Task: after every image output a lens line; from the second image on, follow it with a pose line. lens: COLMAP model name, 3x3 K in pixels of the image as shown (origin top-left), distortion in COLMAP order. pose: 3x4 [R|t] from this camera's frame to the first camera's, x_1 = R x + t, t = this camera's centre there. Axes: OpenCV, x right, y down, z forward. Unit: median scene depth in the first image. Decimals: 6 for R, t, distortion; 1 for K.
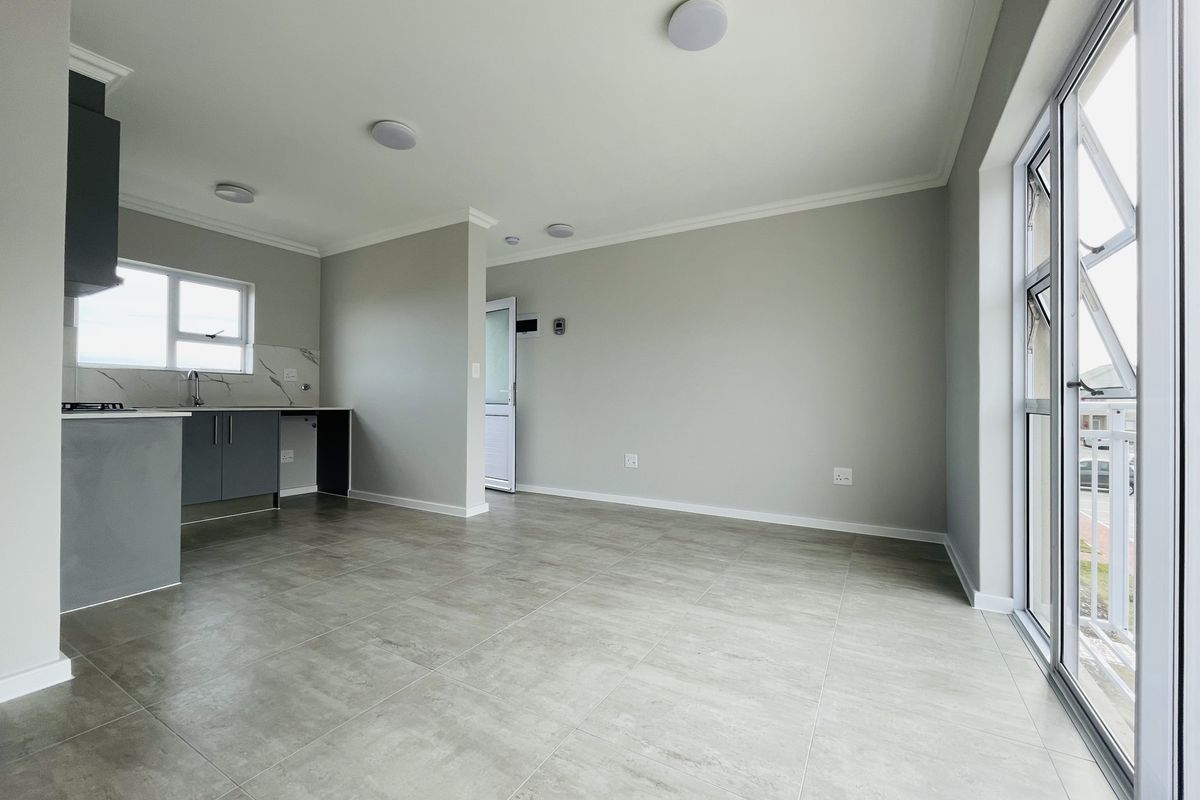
lens RADIAL K [[485.5, 0, 599.5], [0, 485.5, 398.8], [0, 0, 1]] dist [-0.002465, 0.000032]
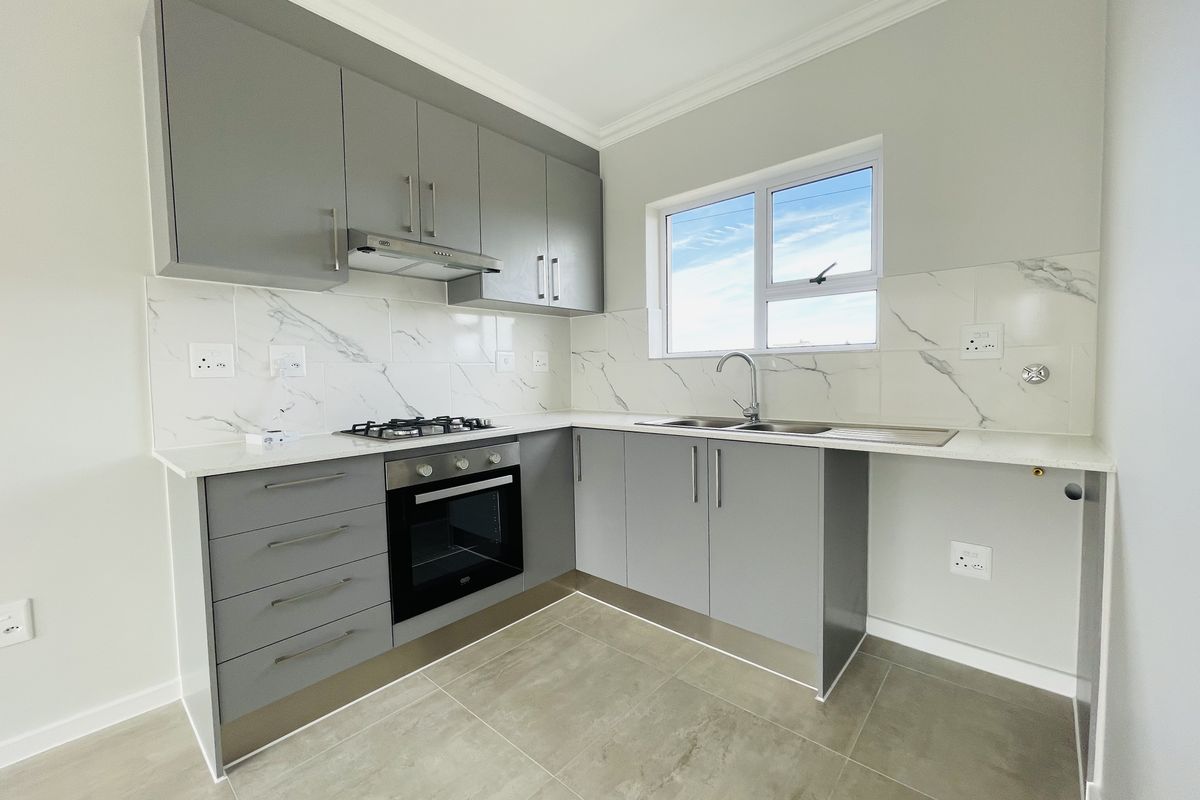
lens RADIAL K [[484.2, 0, 600.0], [0, 484.2, 400.0], [0, 0, 1]] dist [0.001509, 0.000340]
pose [[-0.193903, 0.053170, -0.979579, -0.403610], [0.024630, 0.998479, 0.049320, -0.055211], [0.980711, -0.014563, -0.194918, 1.407071]]
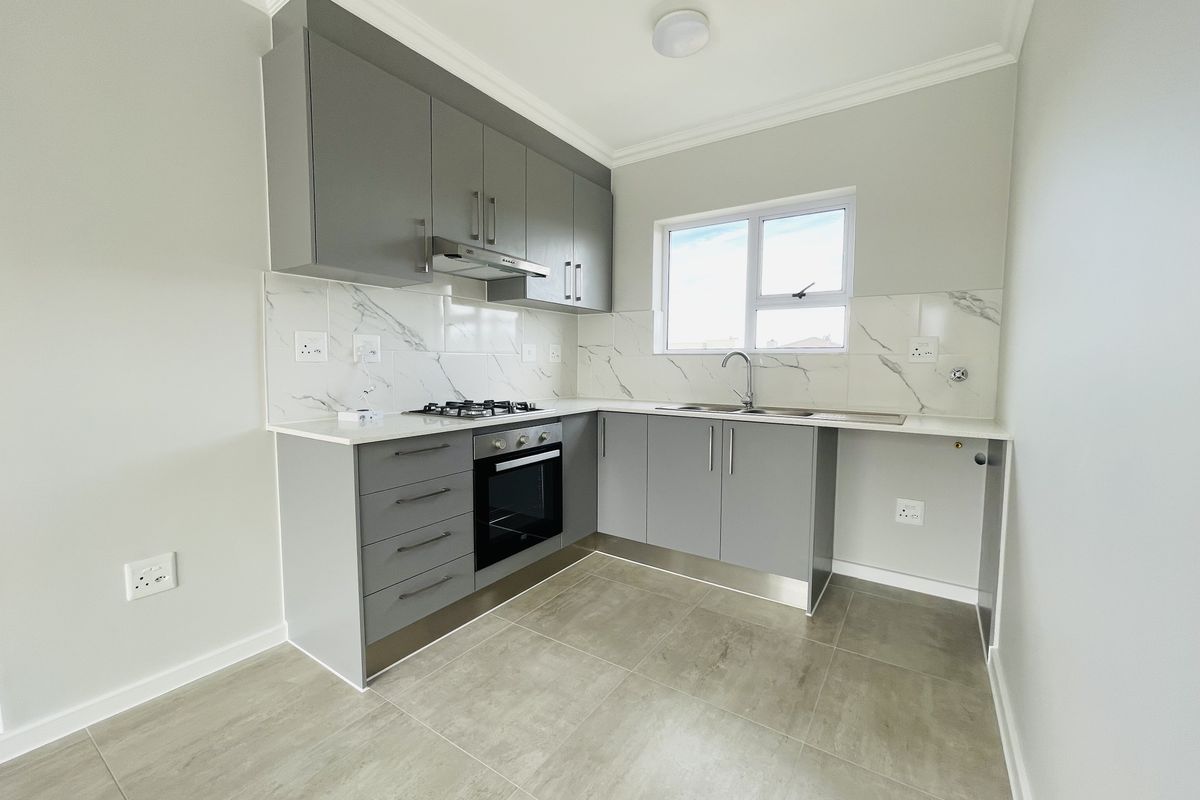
lens RADIAL K [[485.5, 0, 599.5], [0, 485.5, 398.8], [0, 0, 1]] dist [-0.002465, 0.000032]
pose [[-0.060795, 0.067658, -0.995855, -0.227838], [0.000683, 0.997703, 0.067742, -0.059745], [0.998150, 0.003438, -0.060701, 1.253352]]
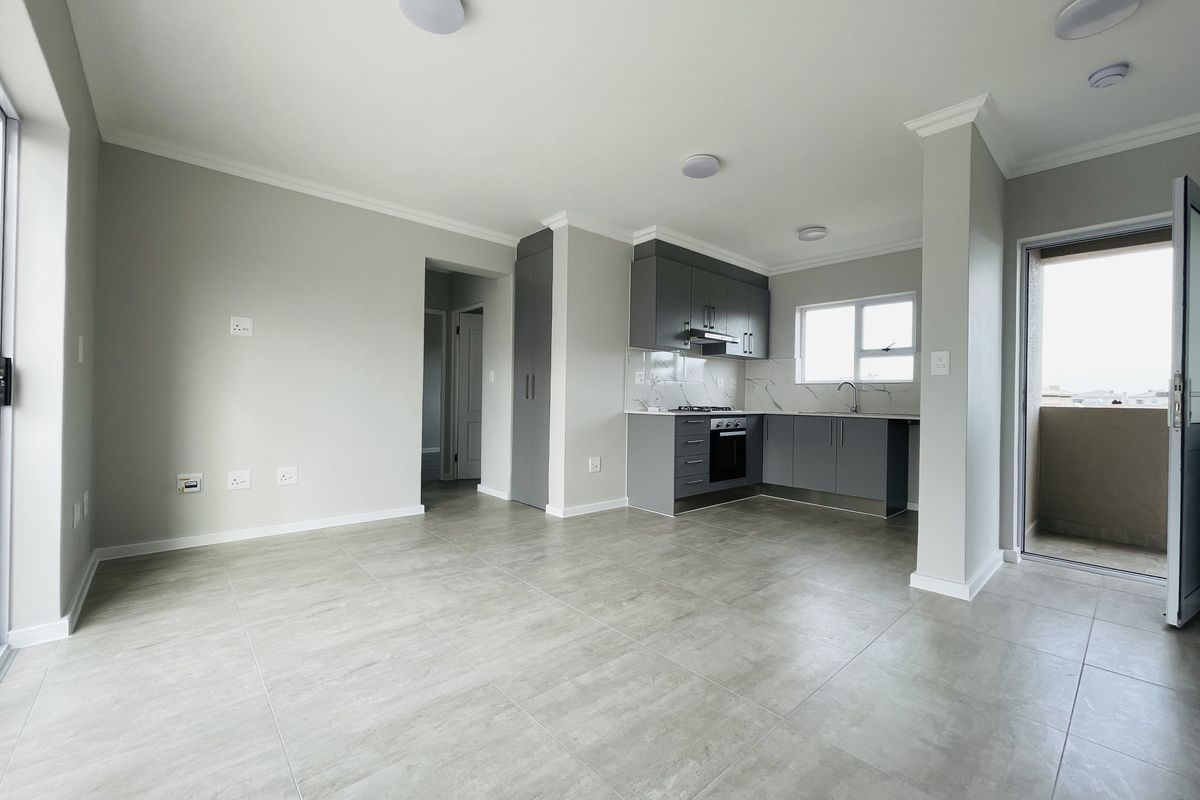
lens RADIAL K [[485.5, 0, 599.5], [0, 485.5, 398.8], [0, 0, 1]] dist [-0.002465, 0.000032]
pose [[-0.305273, -0.009782, -0.952215, 0.715312], [-0.012232, 0.999905, -0.006350, -0.004984], [0.952186, 0.009709, -0.305364, 1.157194]]
